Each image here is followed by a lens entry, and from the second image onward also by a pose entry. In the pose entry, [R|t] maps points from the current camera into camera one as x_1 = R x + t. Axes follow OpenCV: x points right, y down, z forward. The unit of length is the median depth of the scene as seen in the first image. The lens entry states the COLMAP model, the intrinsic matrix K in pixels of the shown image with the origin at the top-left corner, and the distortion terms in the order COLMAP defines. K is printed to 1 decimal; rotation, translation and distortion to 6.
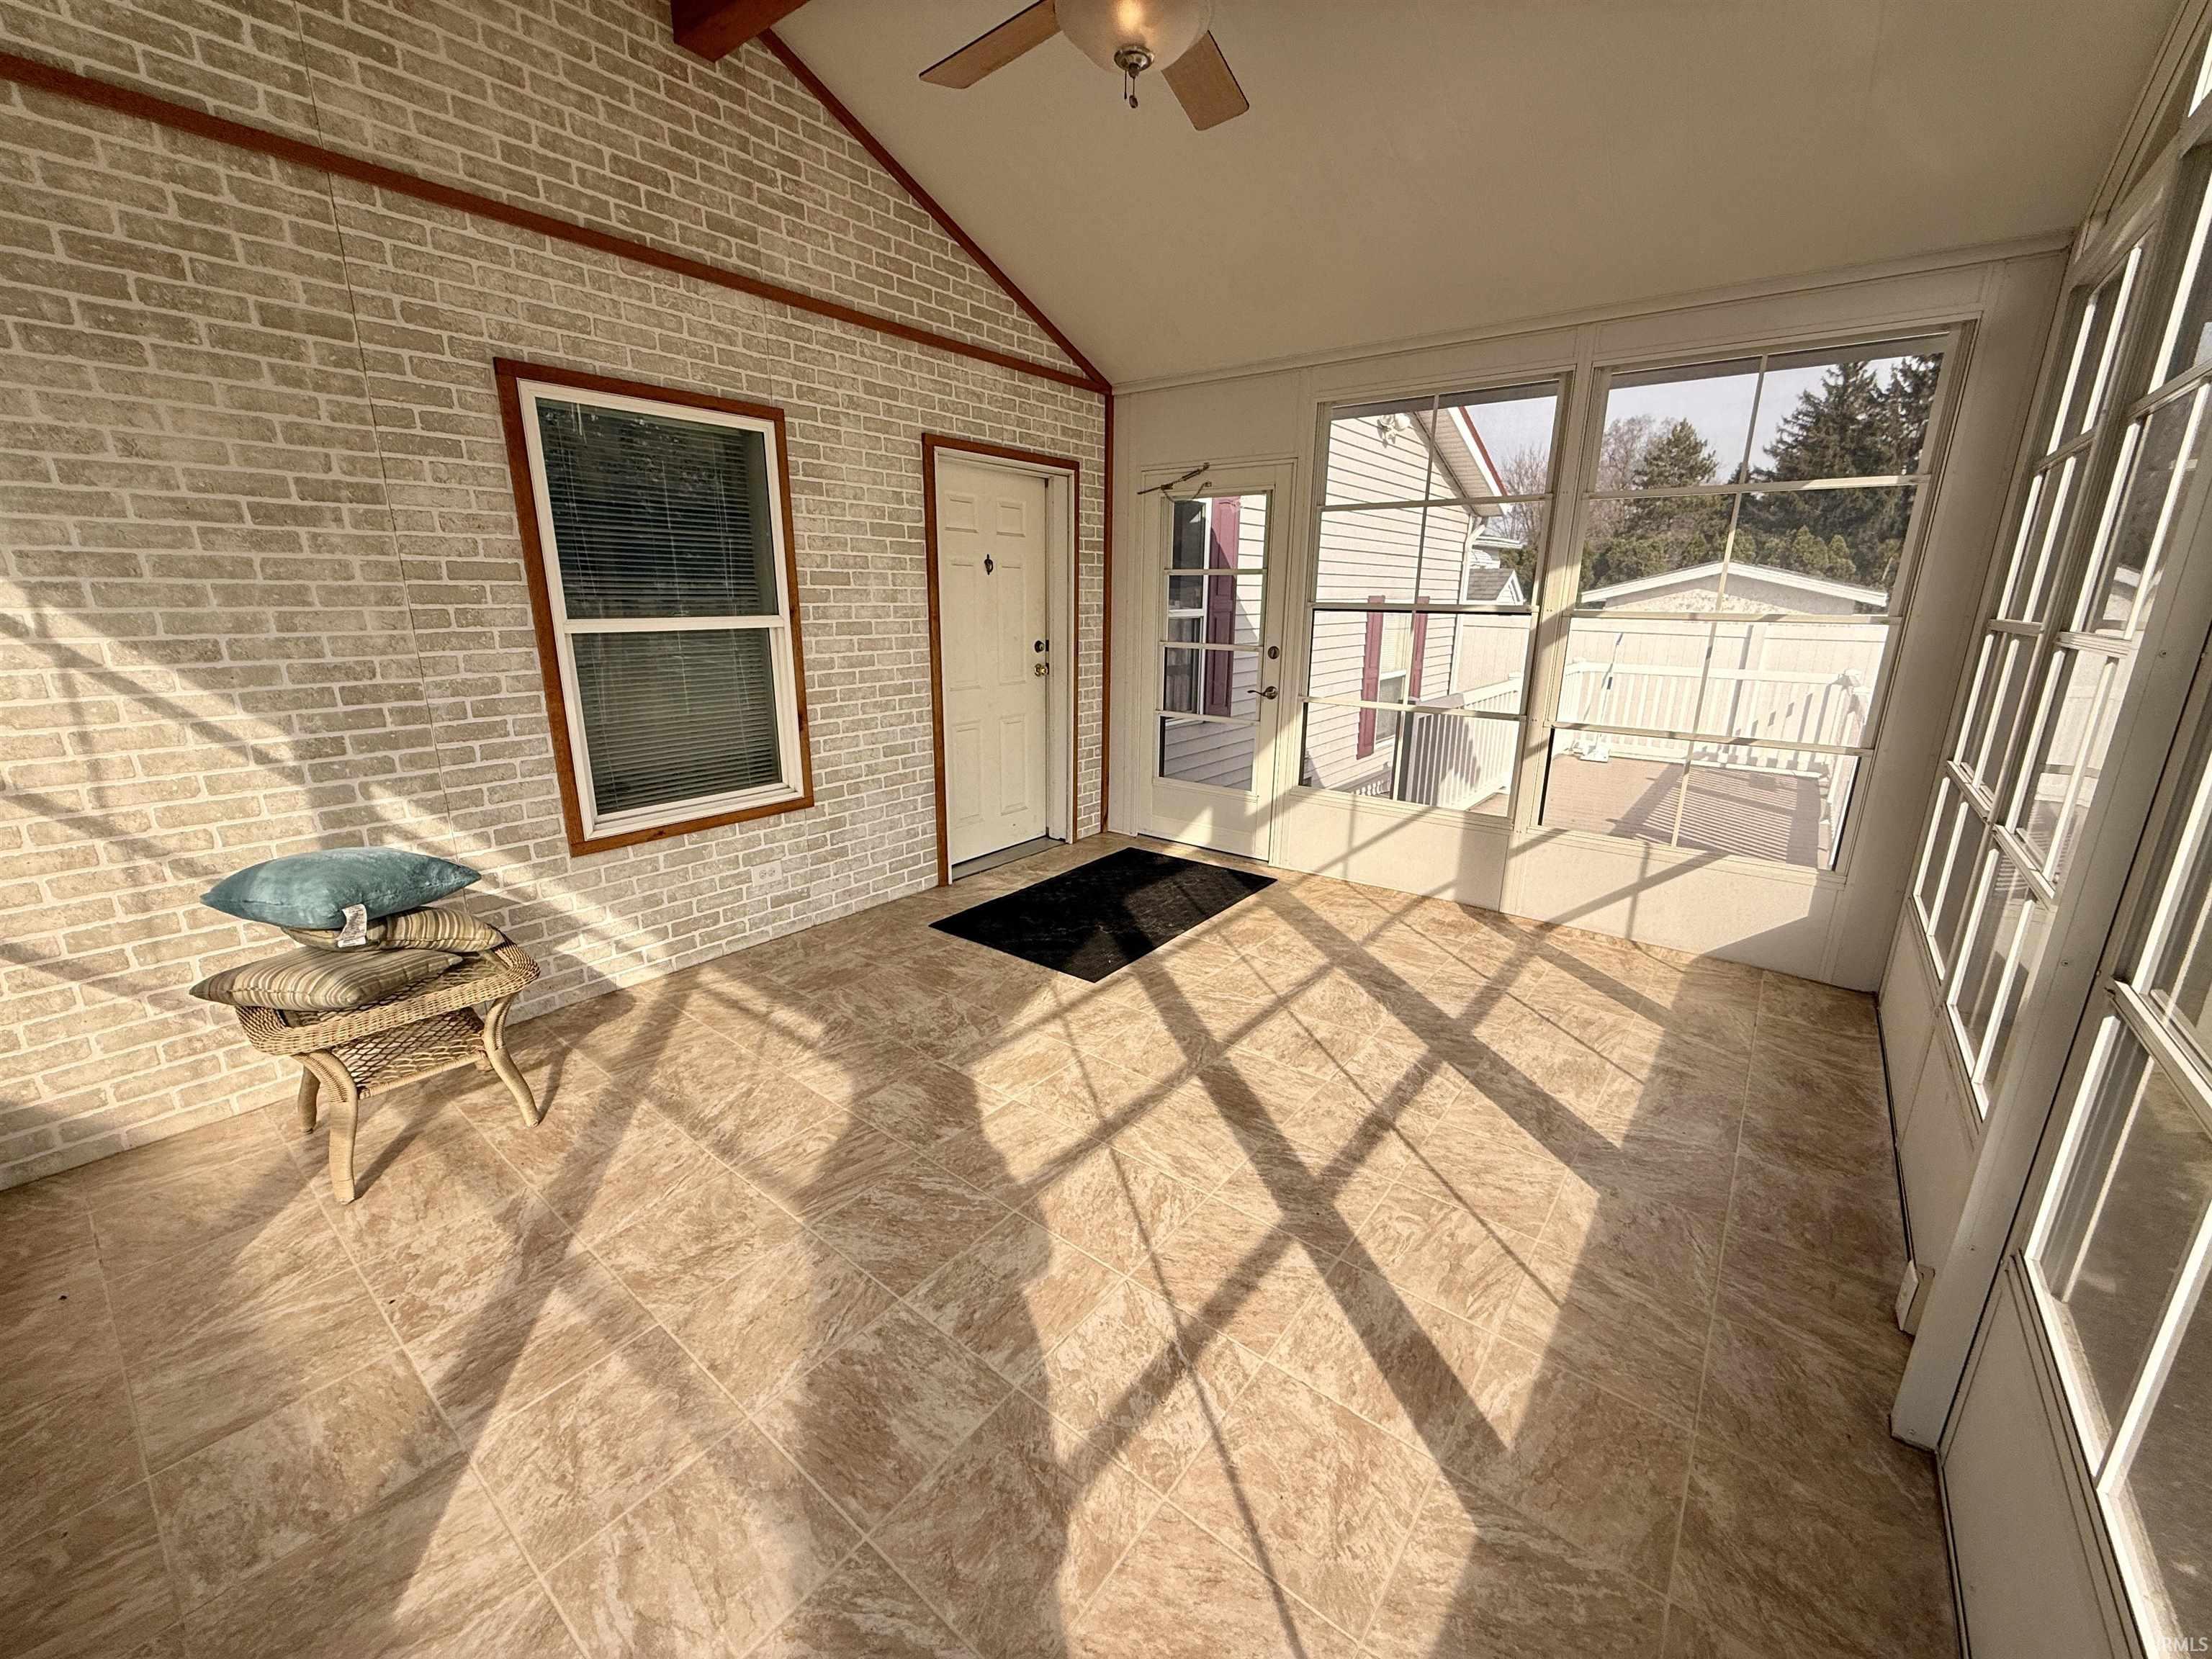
lens RADIAL K [[877.0, 0, 1102.8], [0, 877.0, 830.7], [0, 0, 1]] dist [0.000225, 0.000128]
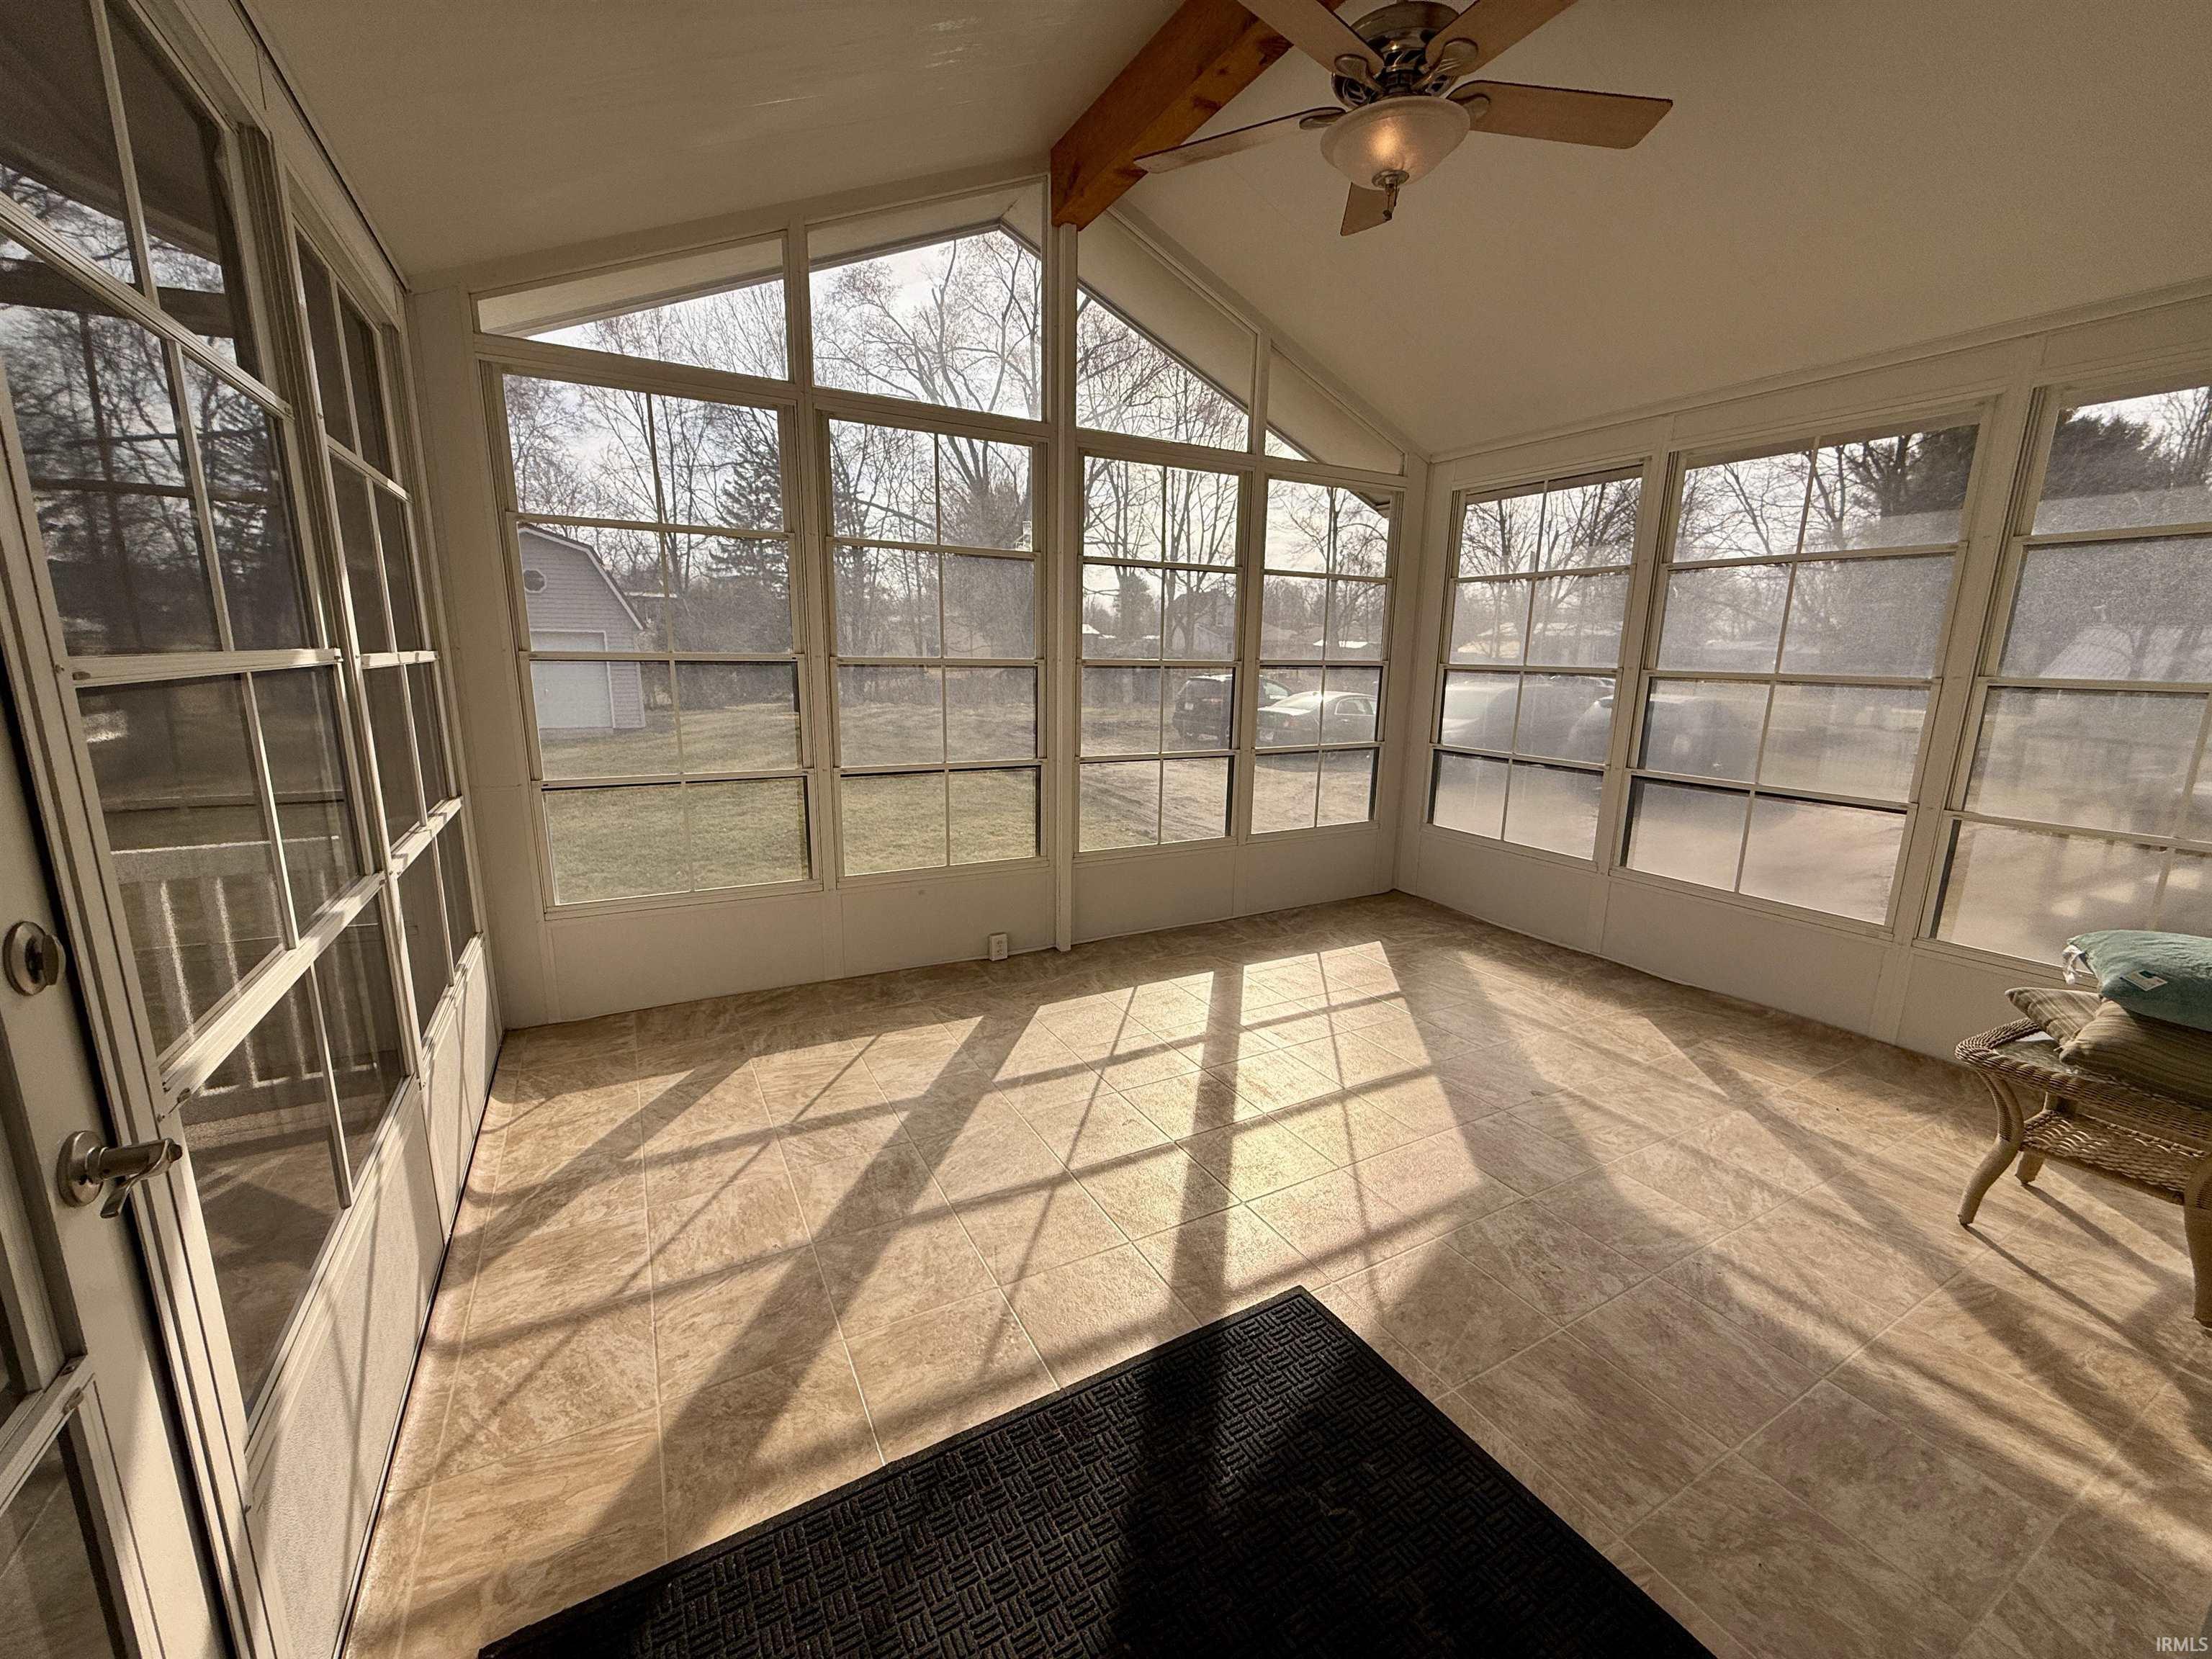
lens RADIAL K [[877.0, 0, 1102.8], [0, 877.0, 830.7], [0, 0, 1]] dist [0.000225, 0.000128]
pose [[-0.919976, -0.105580, 0.377487, -0.082072], [0.077265, 0.895300, 0.438713, -0.402016], [-0.384283, 0.432772, -0.815497, 1.483457]]
